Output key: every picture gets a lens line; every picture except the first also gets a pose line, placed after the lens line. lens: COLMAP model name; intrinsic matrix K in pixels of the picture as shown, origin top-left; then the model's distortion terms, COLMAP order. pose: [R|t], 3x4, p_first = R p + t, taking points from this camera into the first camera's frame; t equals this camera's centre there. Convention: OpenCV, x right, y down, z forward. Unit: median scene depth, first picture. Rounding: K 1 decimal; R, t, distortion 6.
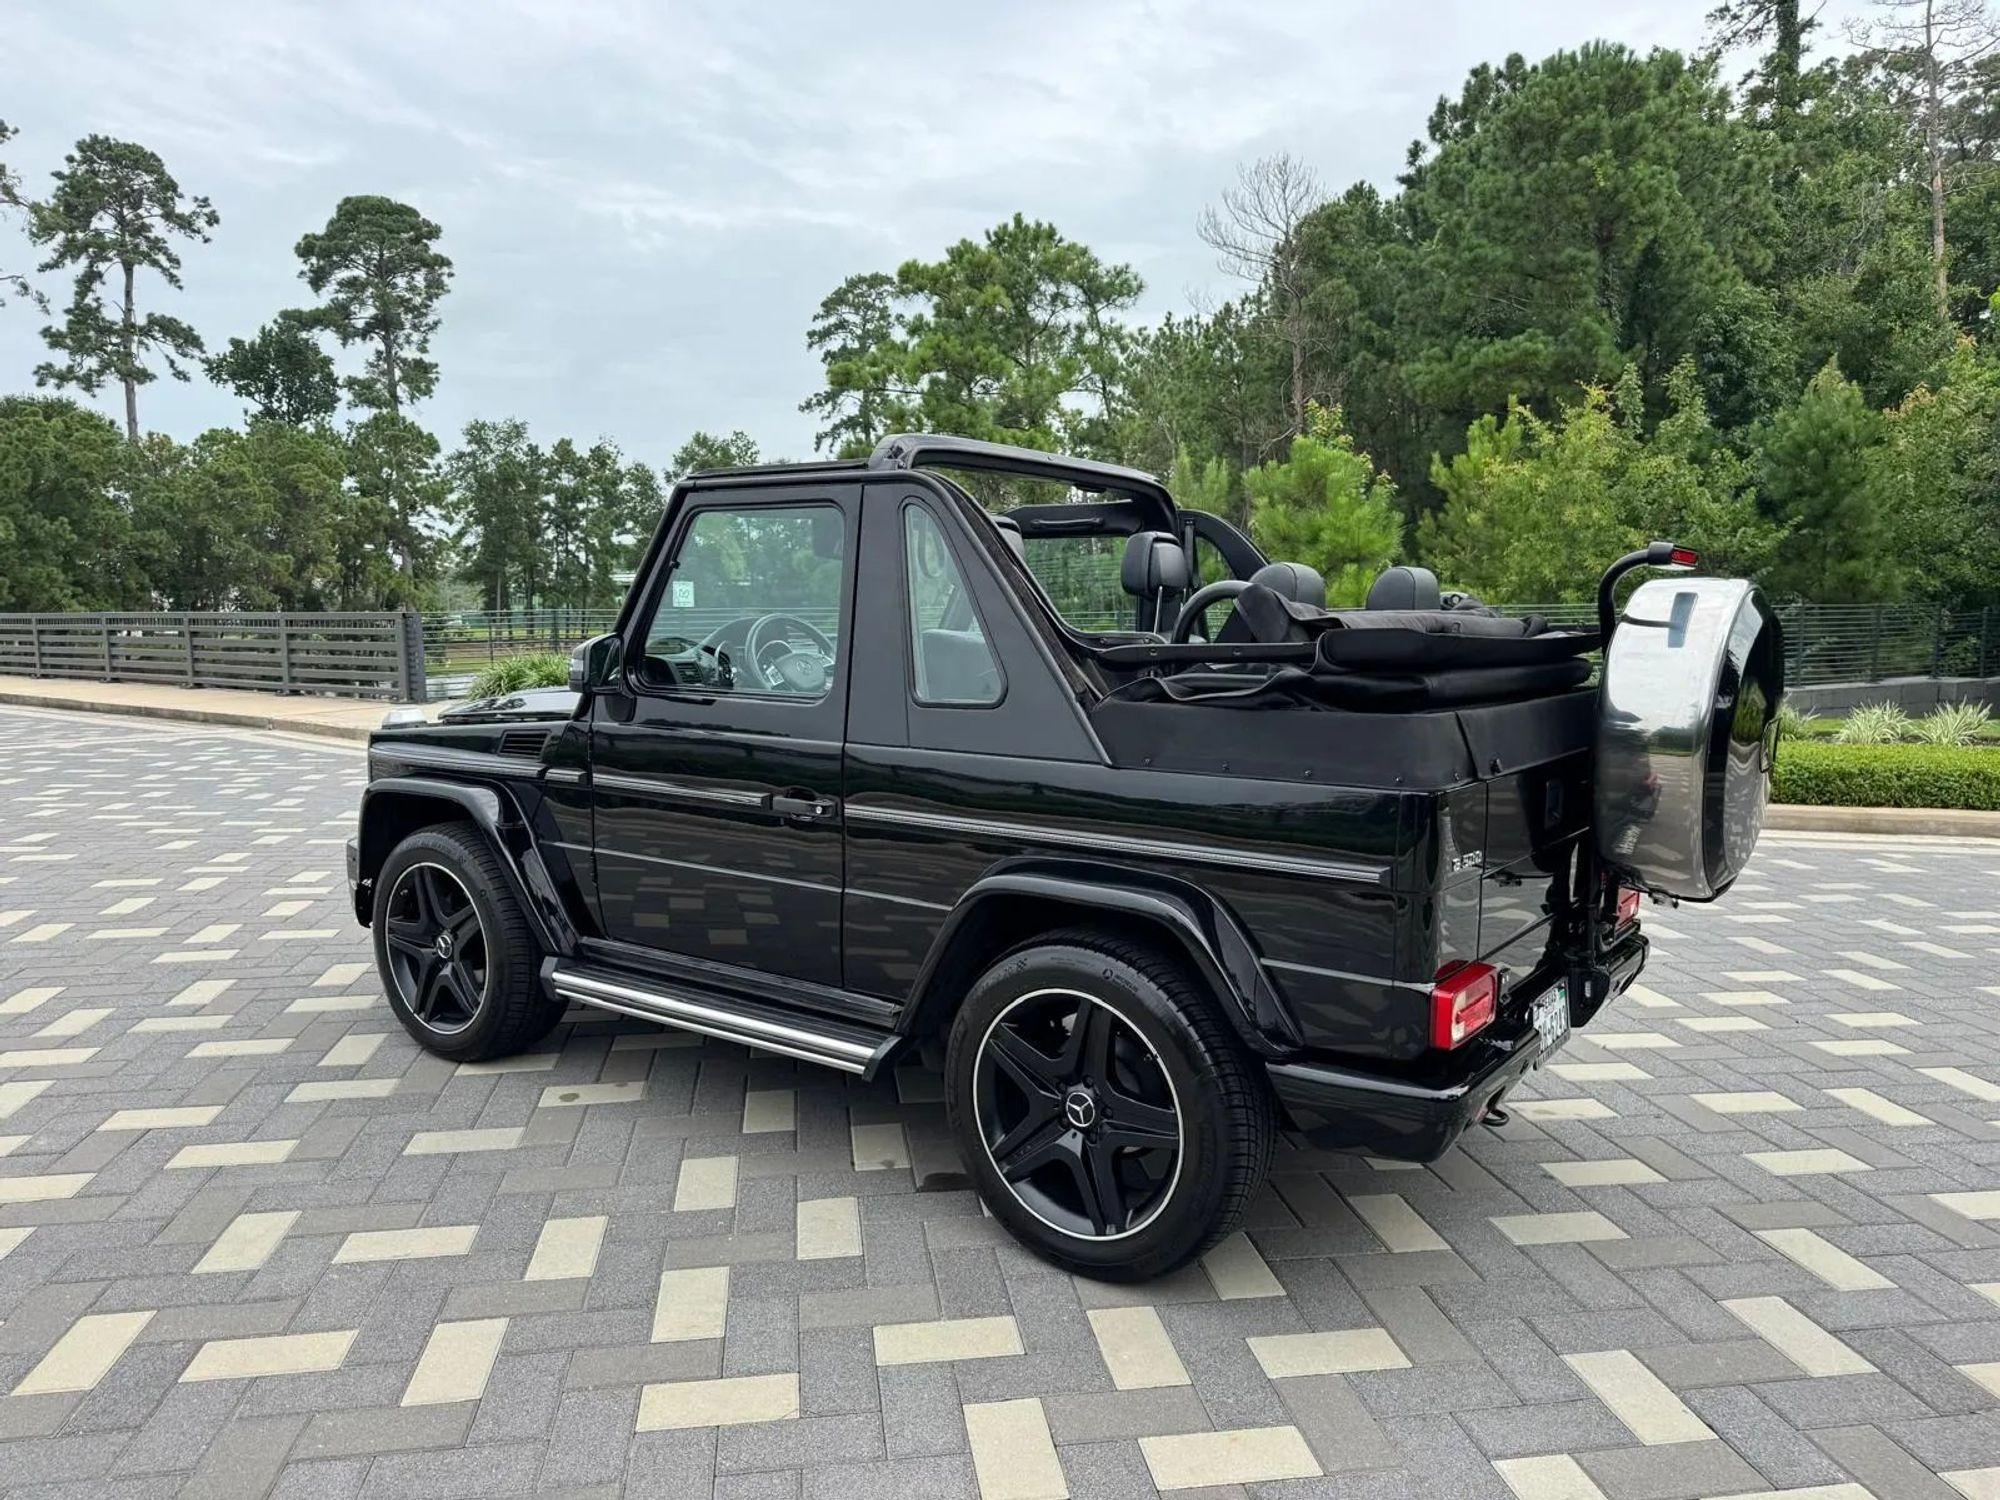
lens RADIAL K [[1398.2, 0, 990.5], [0, 1398.2, 738.1], [0, 0, 1]] dist [0.041289, -0.054088]
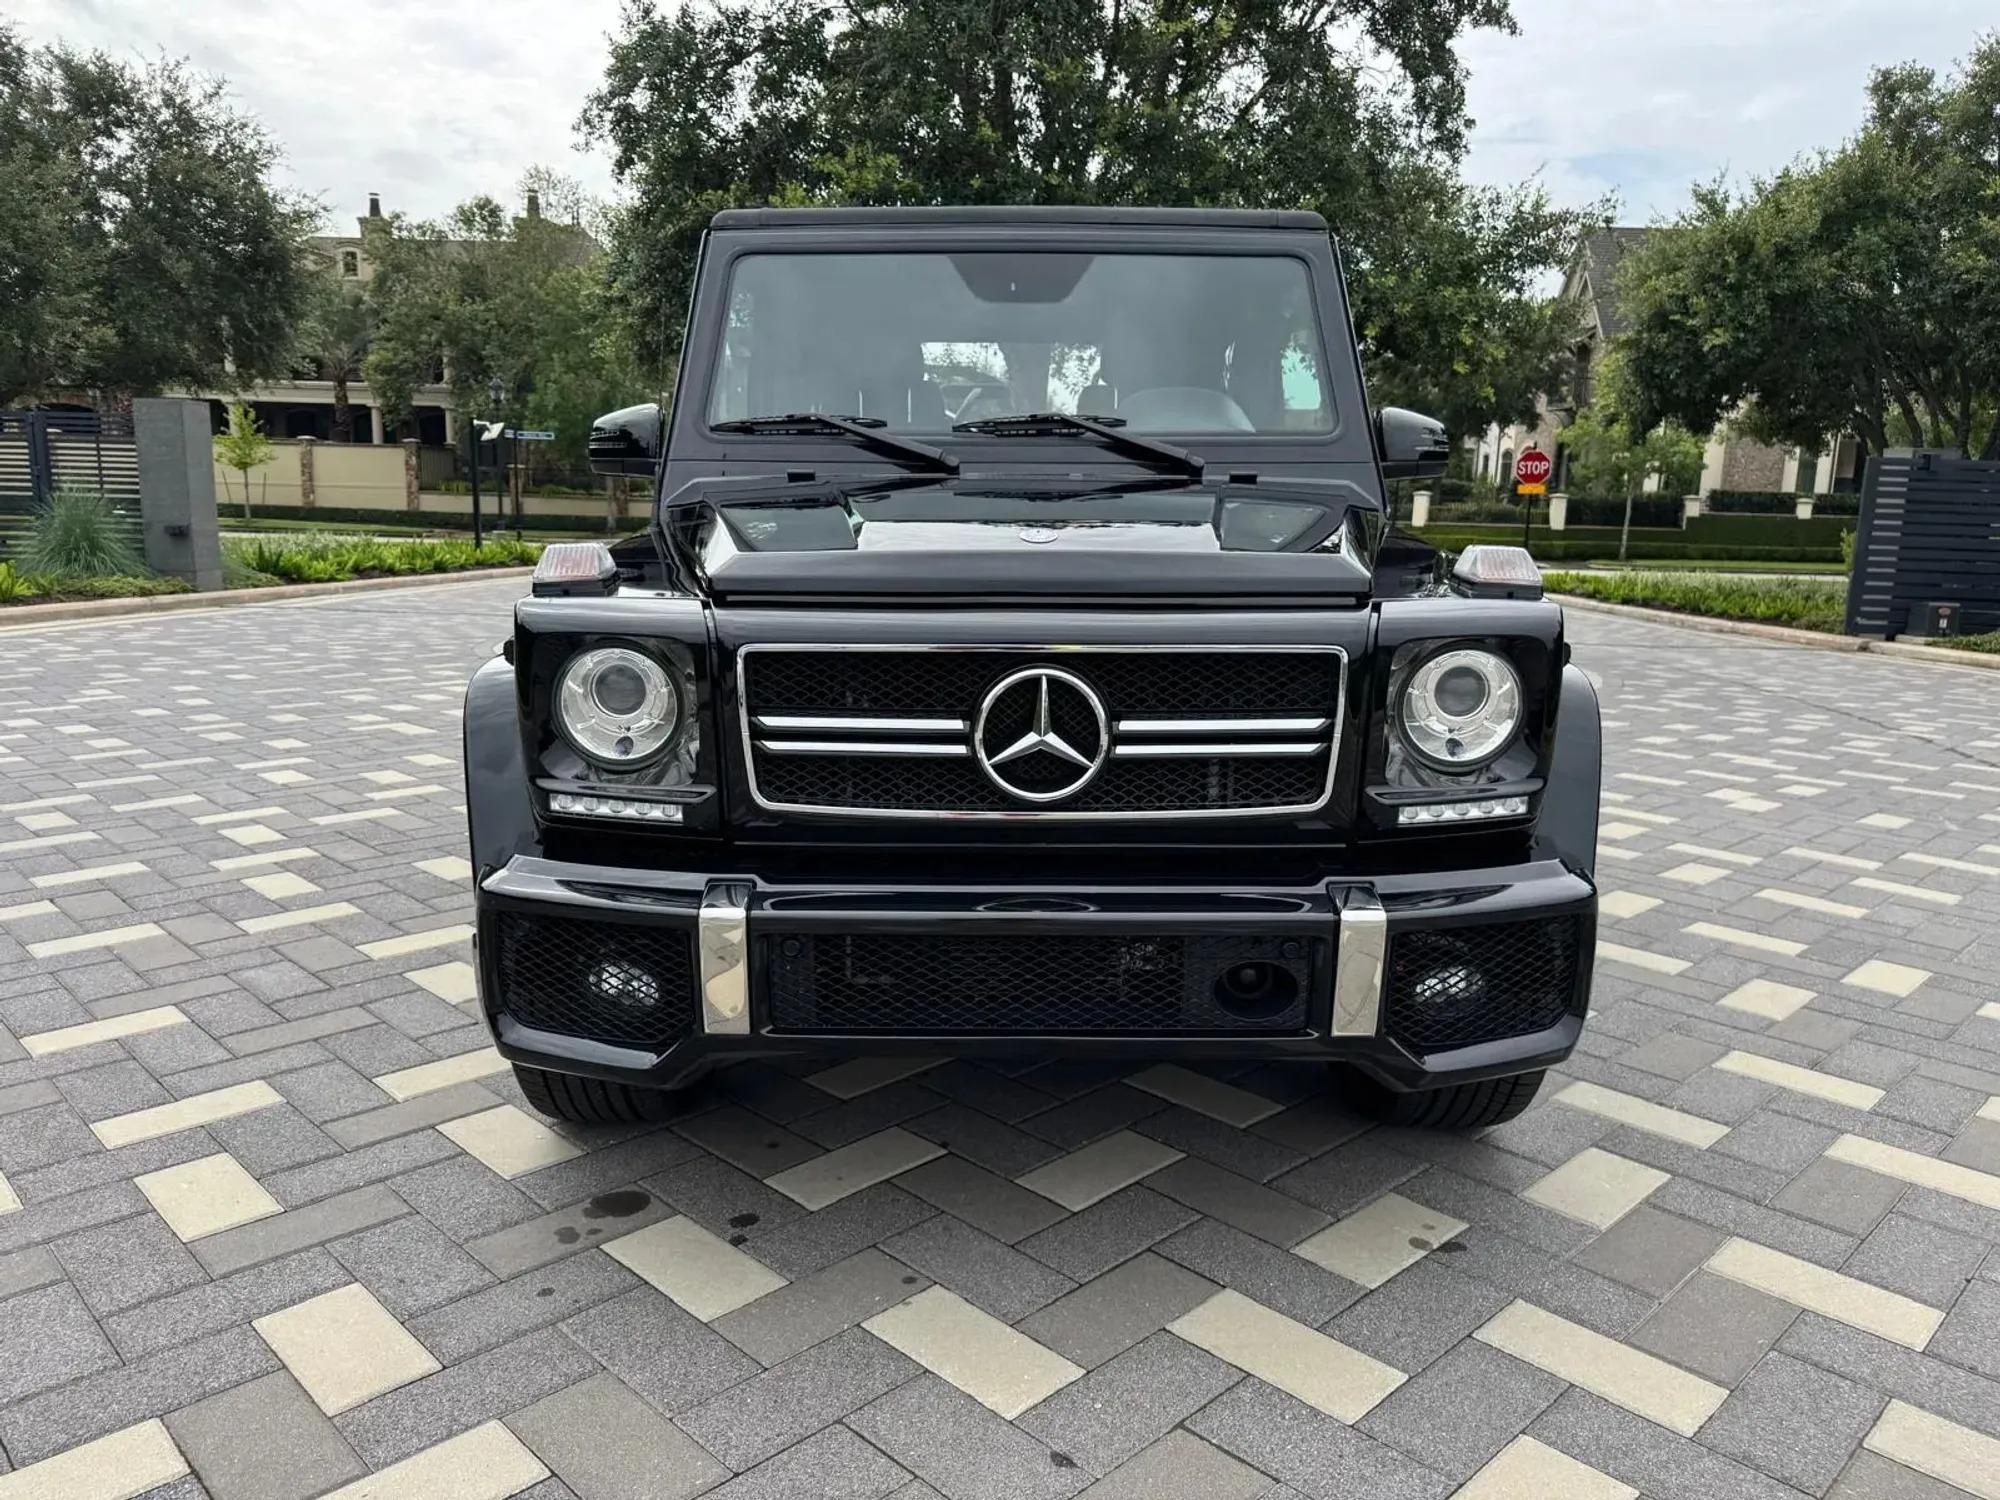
lens RADIAL K [[1405.6, 0, 1002.3], [0, 1405.6, 748.3], [0, 0, 1]] dist [0.043454, -0.047516]
pose [[-0.591003, -0.152724, 0.792080, -0.081113], [0.061057, 0.970628, 0.232709, -0.008353], [-0.804355, 0.185894, -0.564320, 0.164296]]
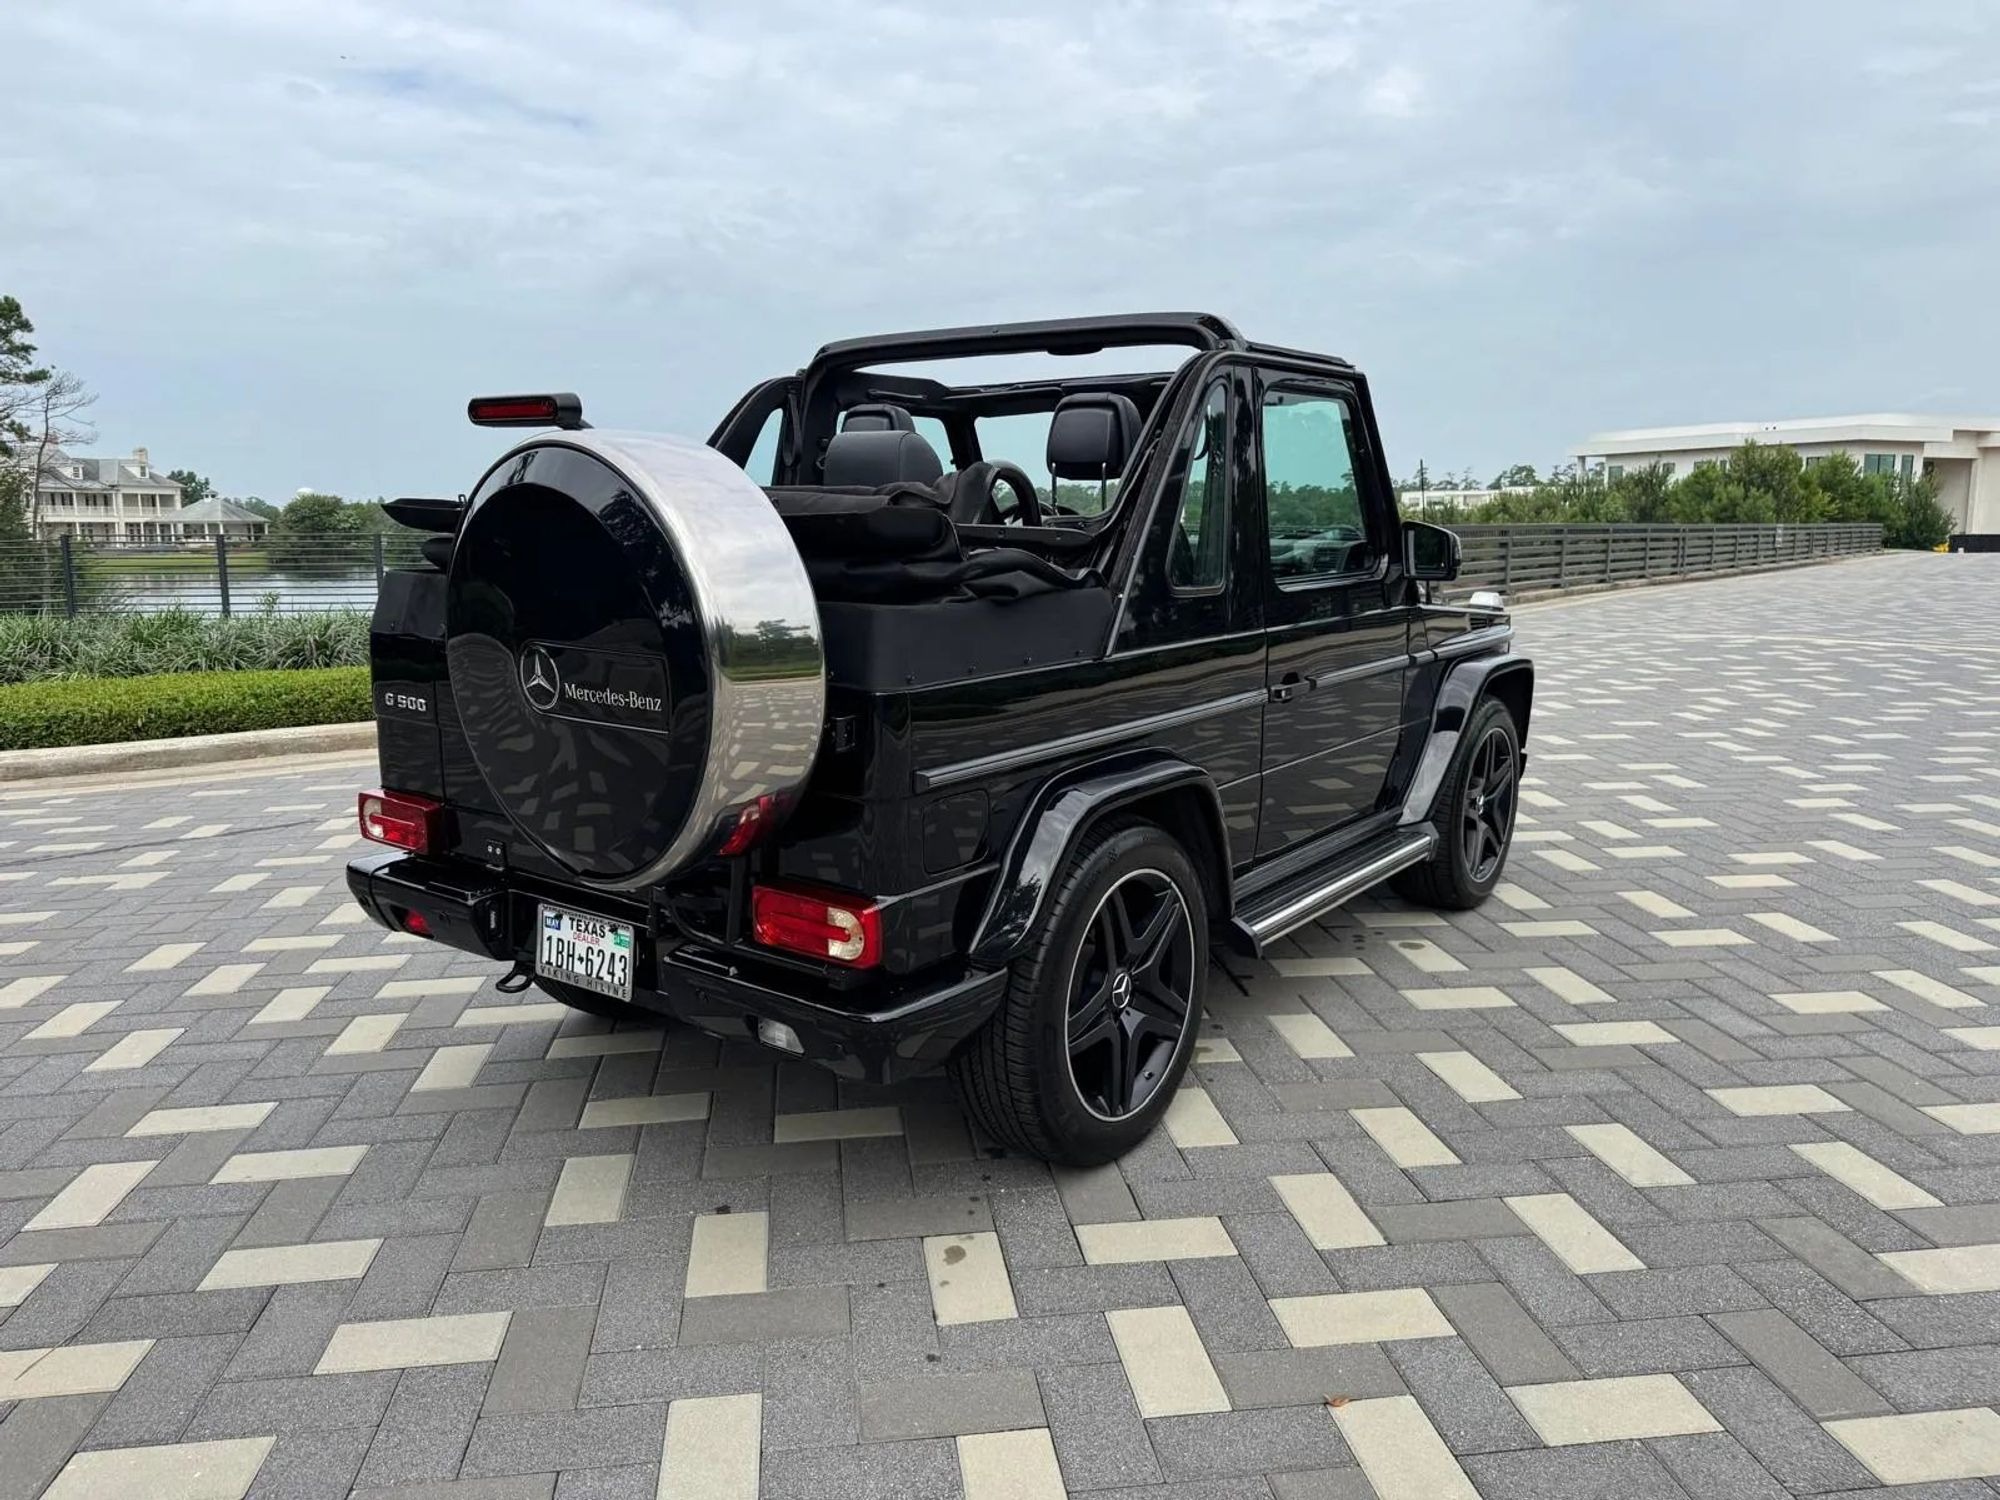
lens RADIAL K [[1400.8, 0, 1001.9], [0, 1400.8, 753.2], [0, 0, 1]] dist [0.031787, -0.044308]
pose [[-0.001668, 0.168138, -0.985762, 0.101772], [-0.094169, 0.981357, 0.167545, -0.007748], [0.995555, 0.093108, 0.014197, 0.101137]]
